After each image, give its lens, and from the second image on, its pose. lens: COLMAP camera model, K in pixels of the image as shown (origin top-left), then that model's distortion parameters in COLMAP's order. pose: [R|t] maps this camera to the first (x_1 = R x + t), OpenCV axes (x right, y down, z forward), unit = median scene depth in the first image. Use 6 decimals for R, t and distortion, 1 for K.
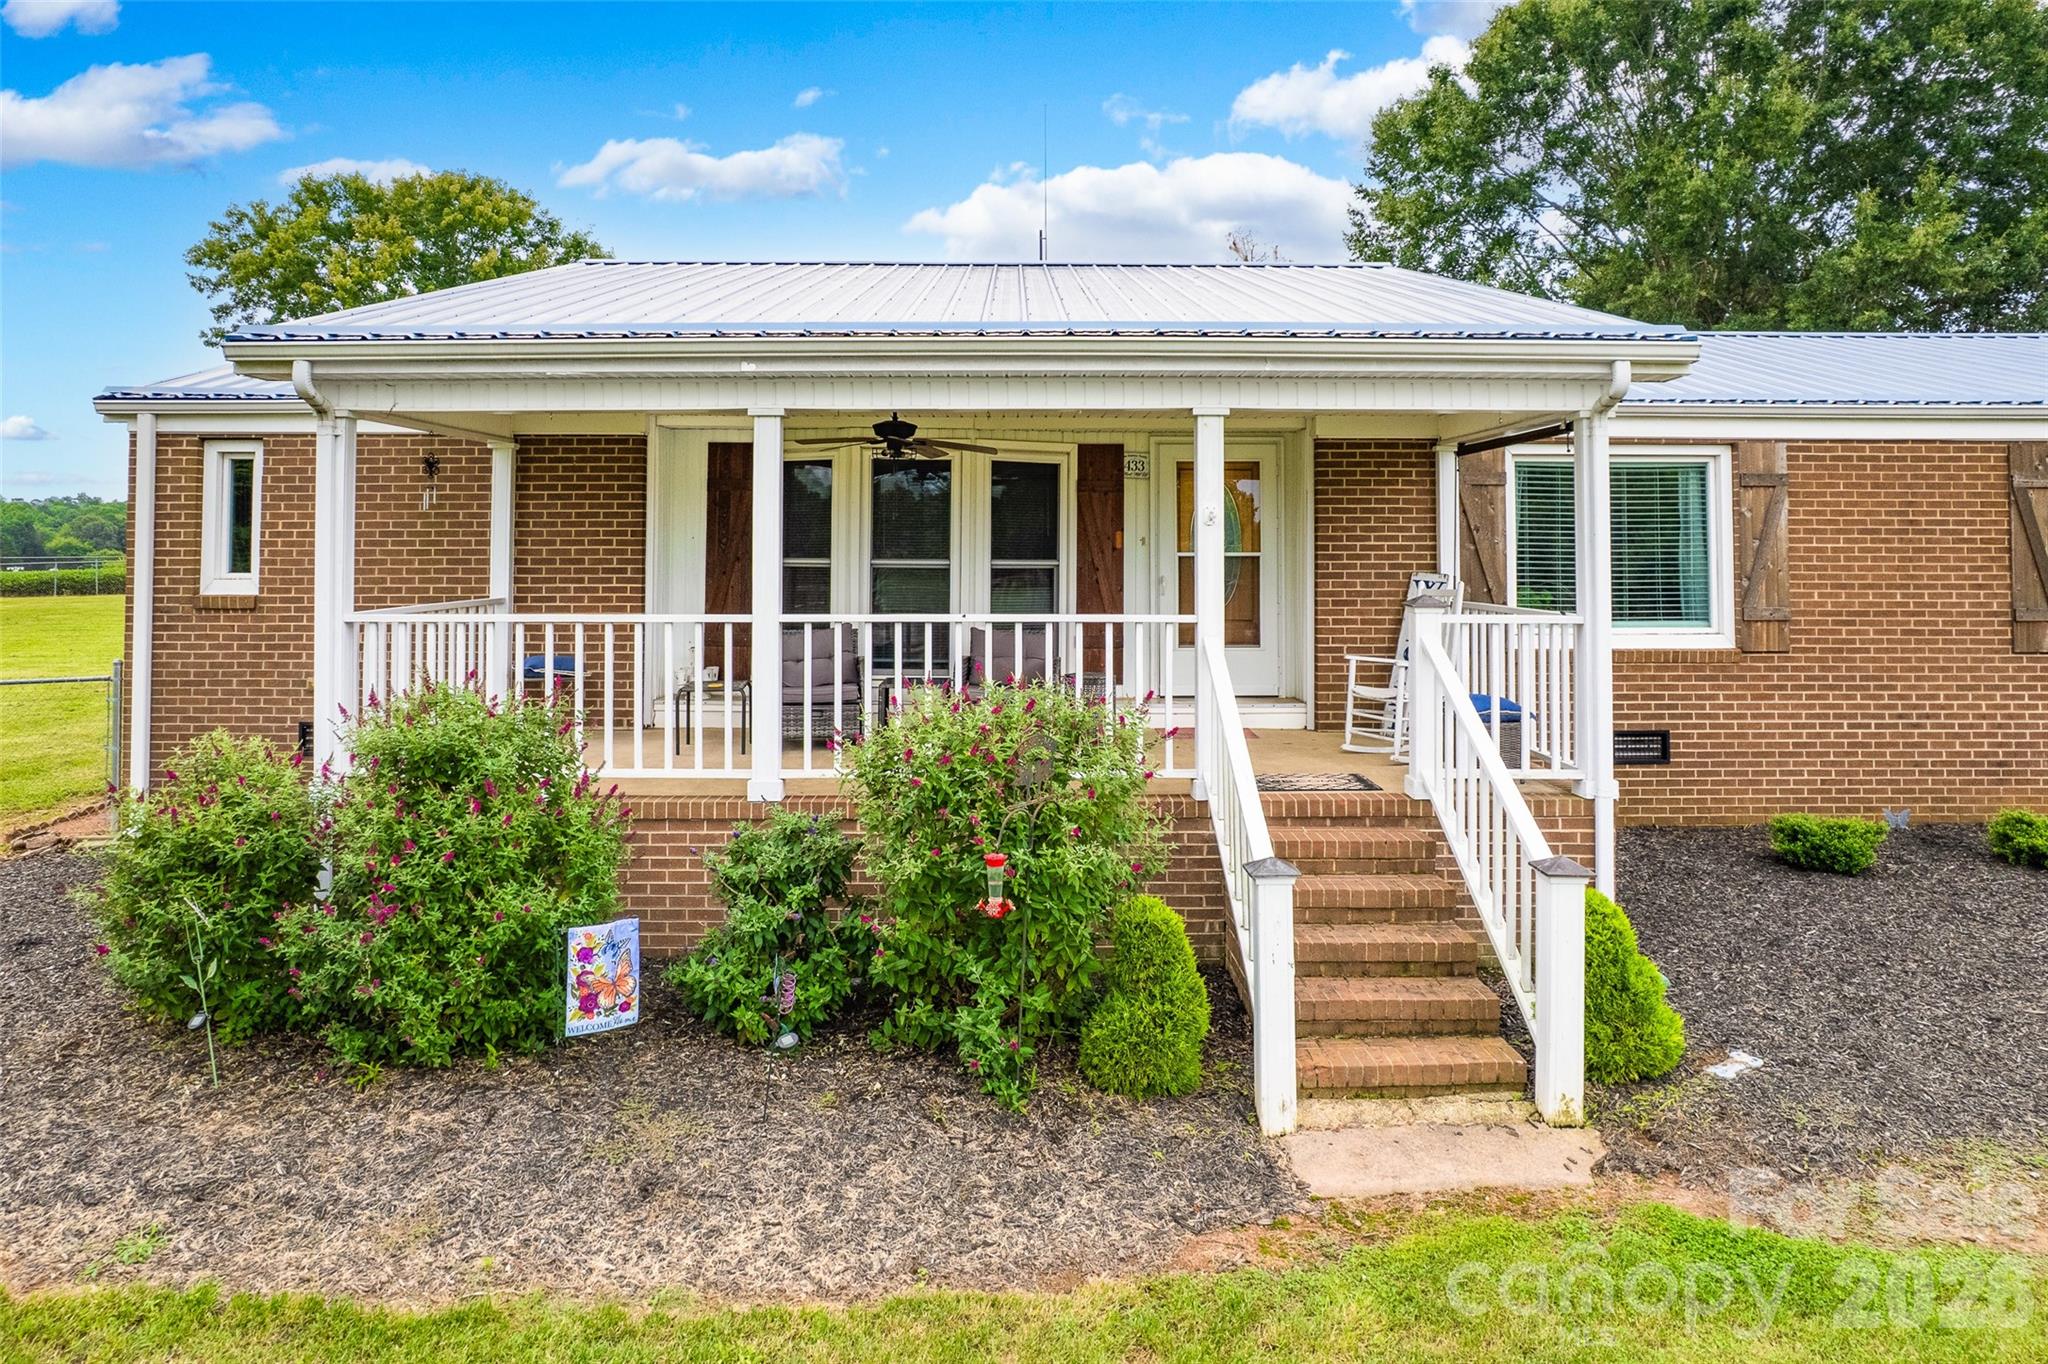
lens RADIAL K [[1331.1, 0, 1016.7], [0, 1331.1, 669.1], [0, 0, 1]] dist [-0.053742, 0.036058]
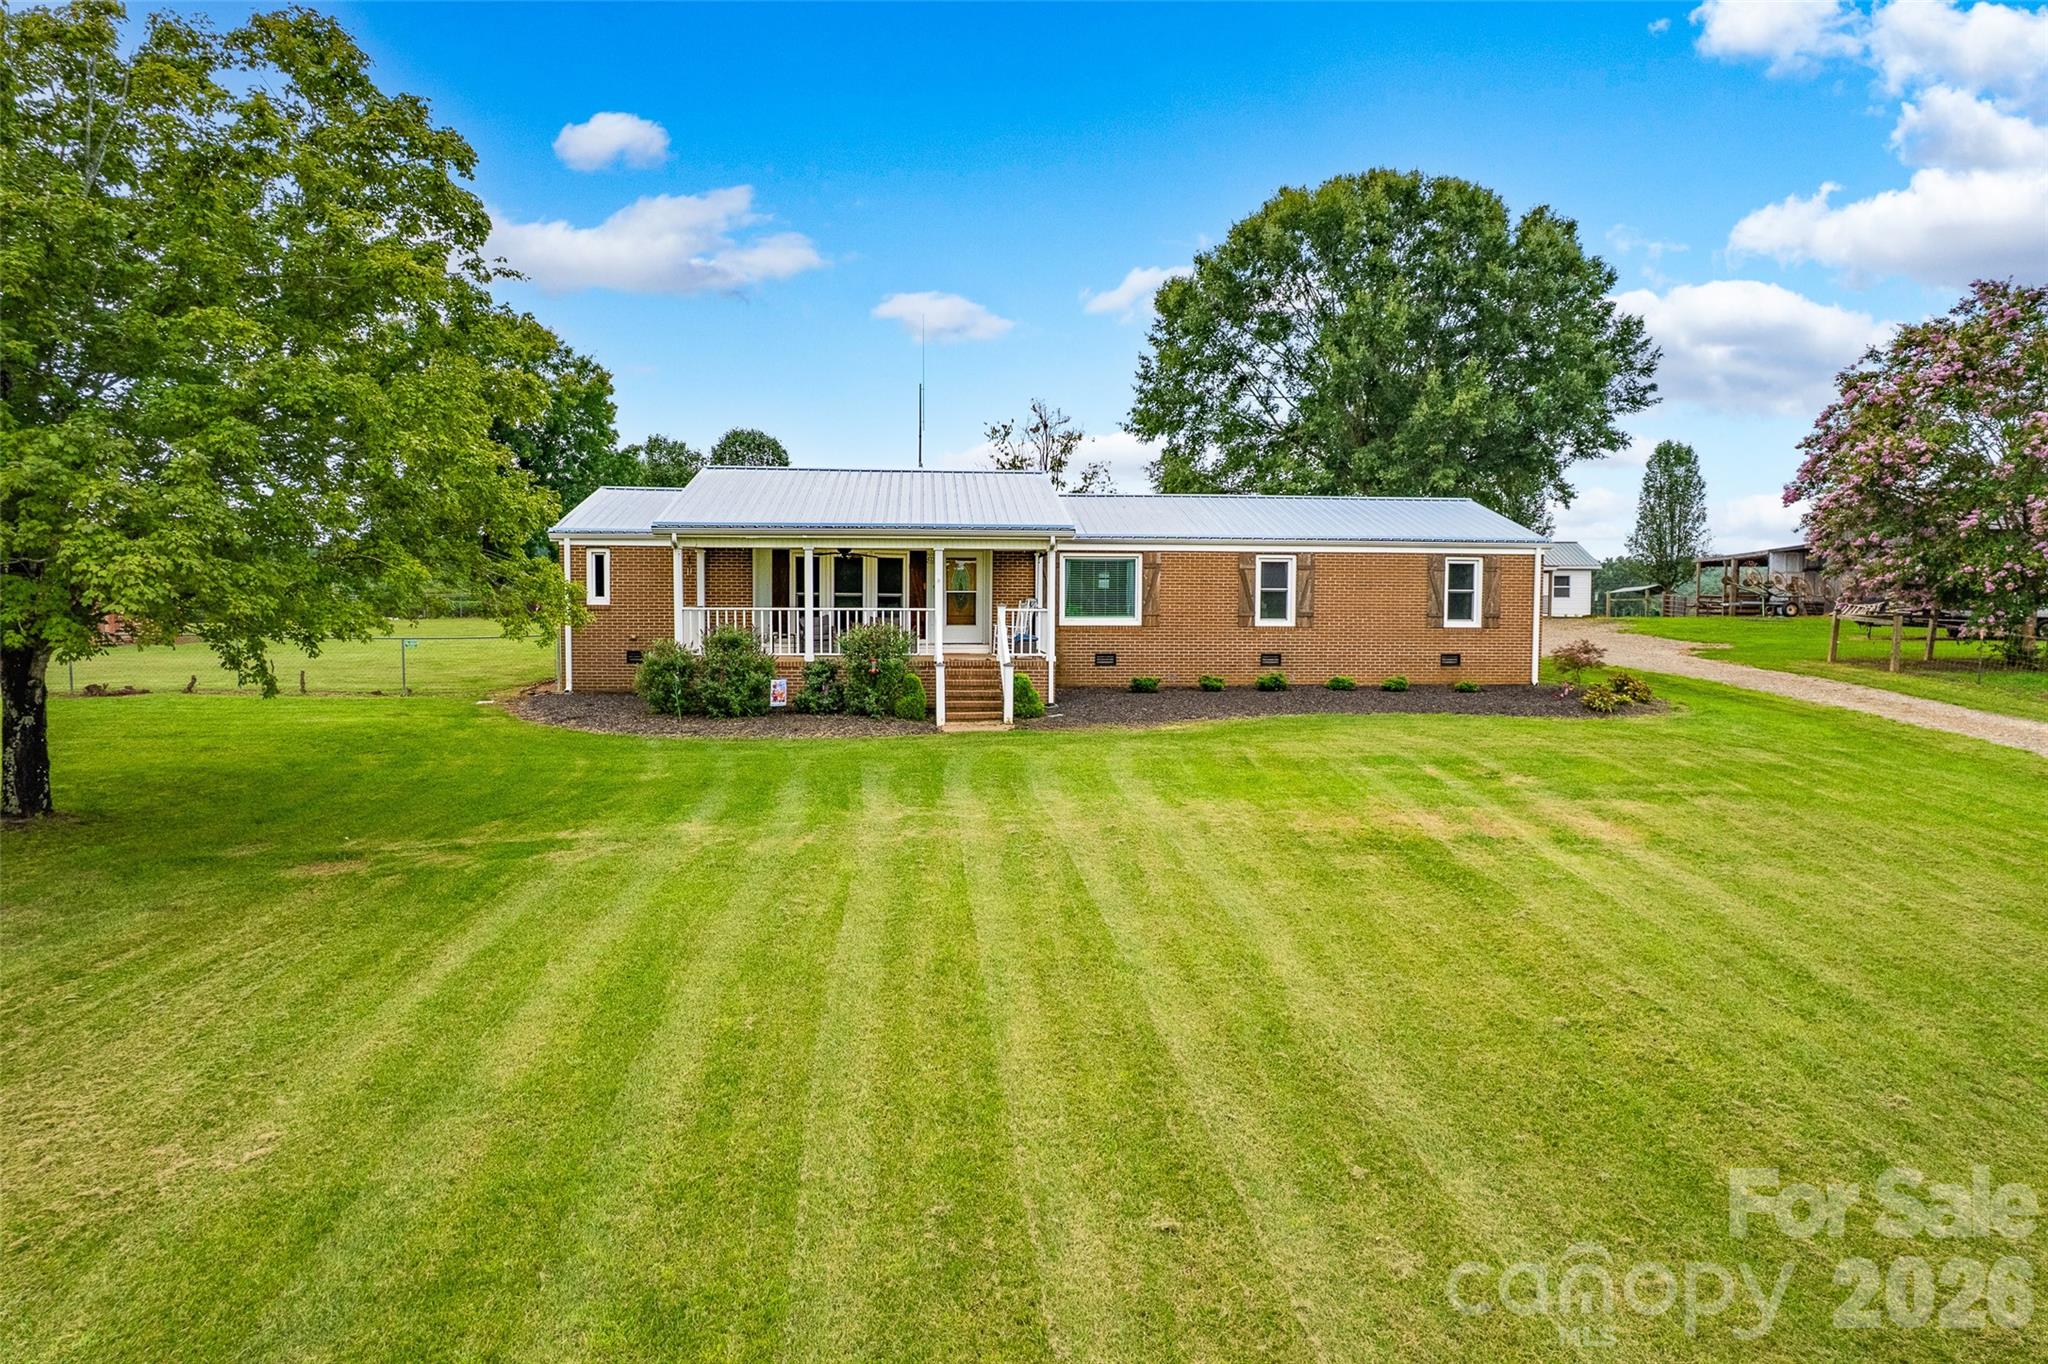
lens RADIAL K [[1331.1, 0, 1036.3], [0, 1331.1, 686.6], [0, 0, 1]] dist [-0.053742, 0.036058]
pose [[0.996607, -0.002048, 0.082286, 0.103361], [0.003529, 0.999834, -0.017859, 0.206266], [-0.082235, 0.018089, 0.996449, -2.256902]]
